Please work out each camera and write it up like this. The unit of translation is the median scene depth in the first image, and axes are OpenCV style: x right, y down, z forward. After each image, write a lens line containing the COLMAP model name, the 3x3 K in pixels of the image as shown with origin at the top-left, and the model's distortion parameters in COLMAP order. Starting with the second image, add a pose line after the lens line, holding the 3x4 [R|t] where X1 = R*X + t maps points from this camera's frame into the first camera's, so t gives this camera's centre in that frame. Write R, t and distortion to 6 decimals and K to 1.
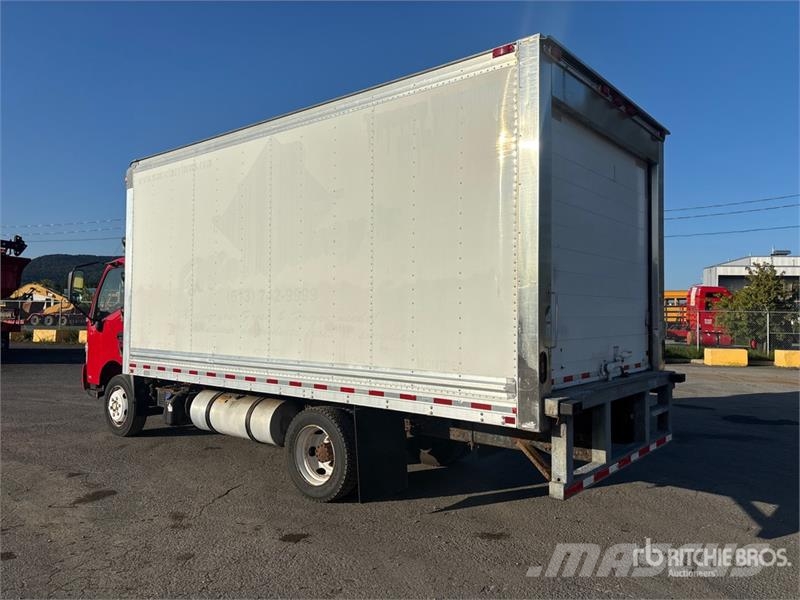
lens RADIAL K [[600.8, 0, 397.9], [0, 600.8, 292.8], [0, 0, 1]] dist [0.099582, -0.115261]
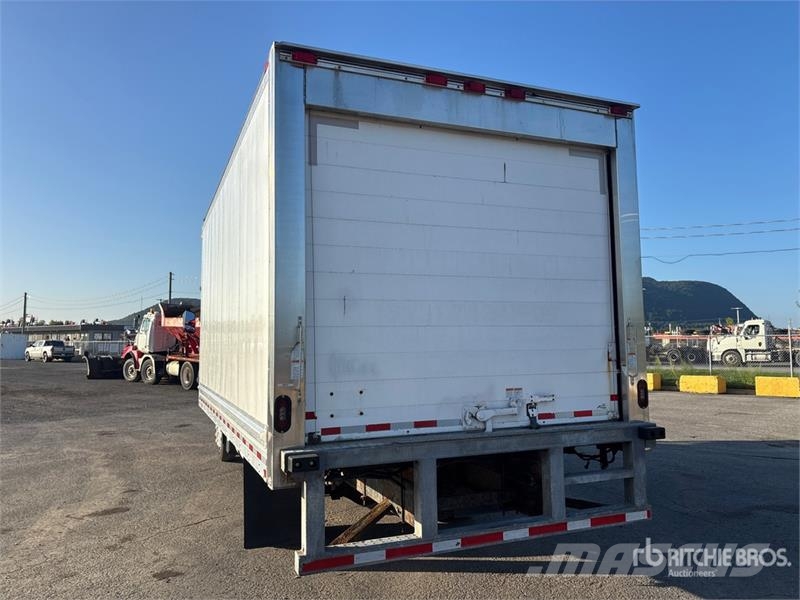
lens RADIAL K [[600.8, 0, 397.9], [0, 600.8, 292.8], [0, 0, 1]] dist [0.099582, -0.115261]
pose [[0.880204, -0.060038, -0.470782, 0.554264], [0.036348, 0.997581, -0.059260, 0.004817], [0.473201, 0.035049, 0.880257, 0.213539]]
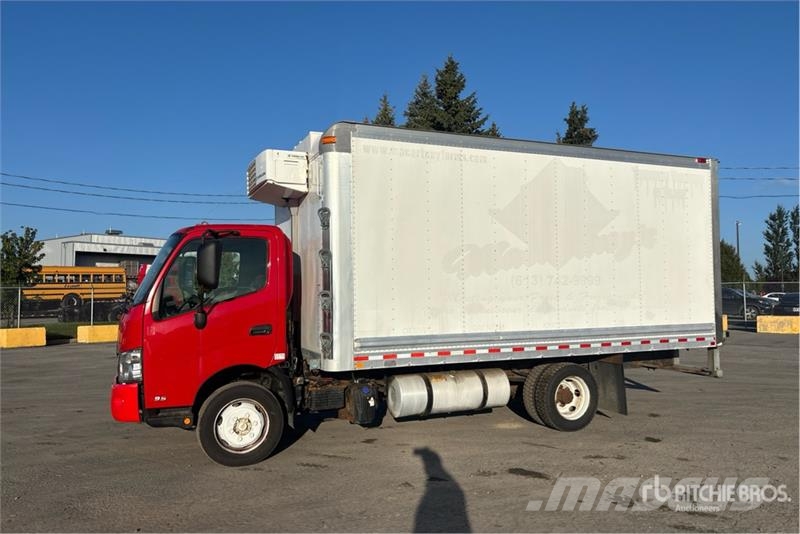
lens RADIAL K [[601.2, 0, 401.1], [0, 601.2, 263.1], [0, 0, 1]] dist [0.091826, -0.104068]
pose [[0.449154, 0.023327, 0.893150, -1.495174], [-0.017258, 0.999699, -0.017431, -0.004367], [-0.893288, -0.007584, 0.449422, 0.712419]]
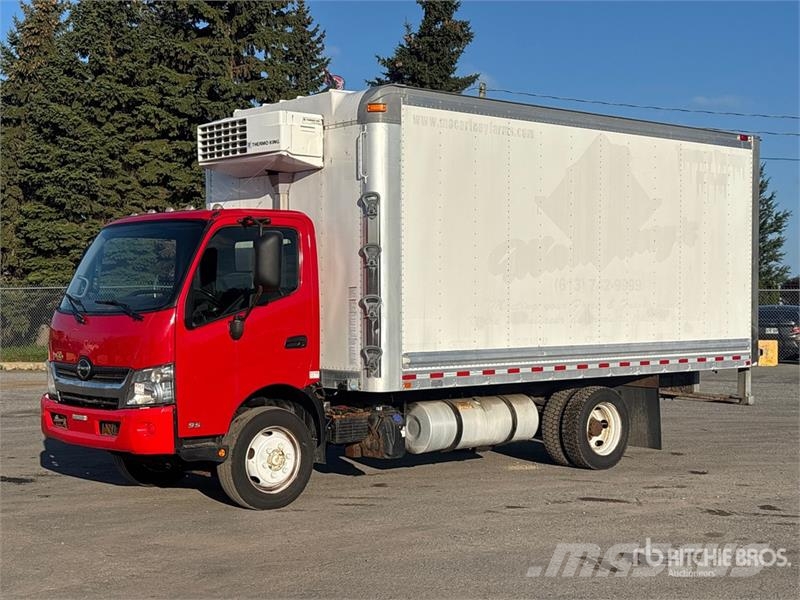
lens RADIAL K [[1195.1, 0, 373.5], [0, 1195.1, 301.9], [0, 0, 1]] dist [0.162405, 0.031191]
pose [[0.173802, -0.016051, 0.984650, -2.312945], [-0.033108, 0.999207, 0.022132, 0.000824], [-0.984224, -0.036447, 0.173133, 1.013428]]
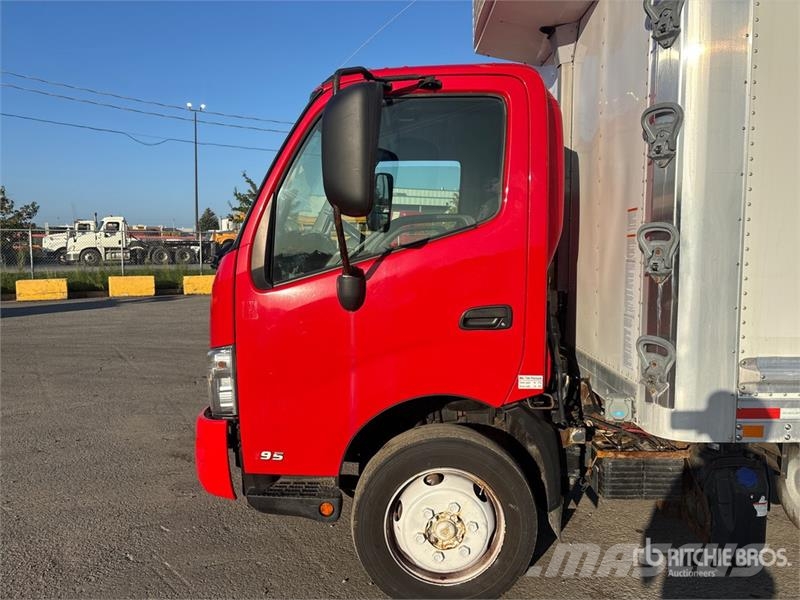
lens RADIAL K [[600.8, 0, 397.9], [0, 600.8, 292.8], [0, 0, 1]] dist [0.099582, -0.115261]
pose [[0.771229, -0.067218, 0.632999, -0.977239], [-0.012370, 0.992639, 0.120479, 0.028031], [-0.636438, -0.100748, 0.764720, 1.117574]]
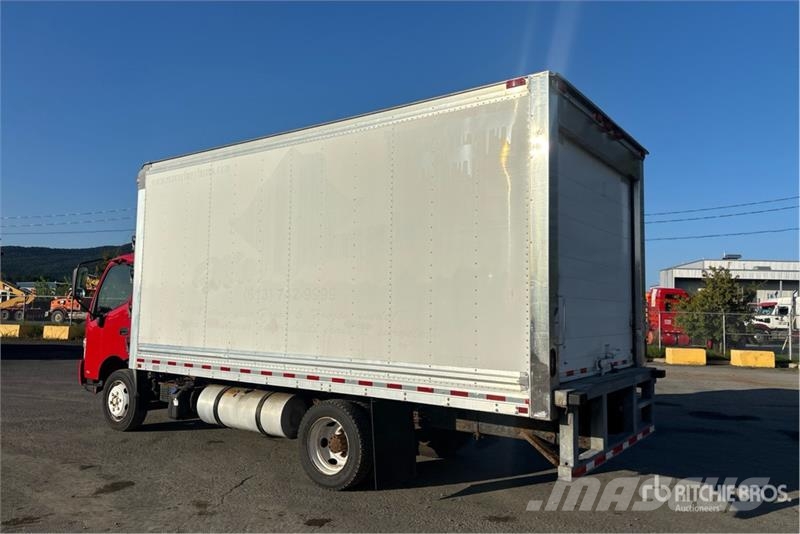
lens RADIAL K [[601.2, 0, 401.1], [0, 601.2, 263.1], [0, 0, 1]] dist [0.091826, -0.104068]
pose [[0.997907, 0.014970, 0.062902, -0.079726], [-0.012141, 0.998908, -0.045119, -0.004684], [-0.063509, 0.044261, 0.996999, -0.077441]]
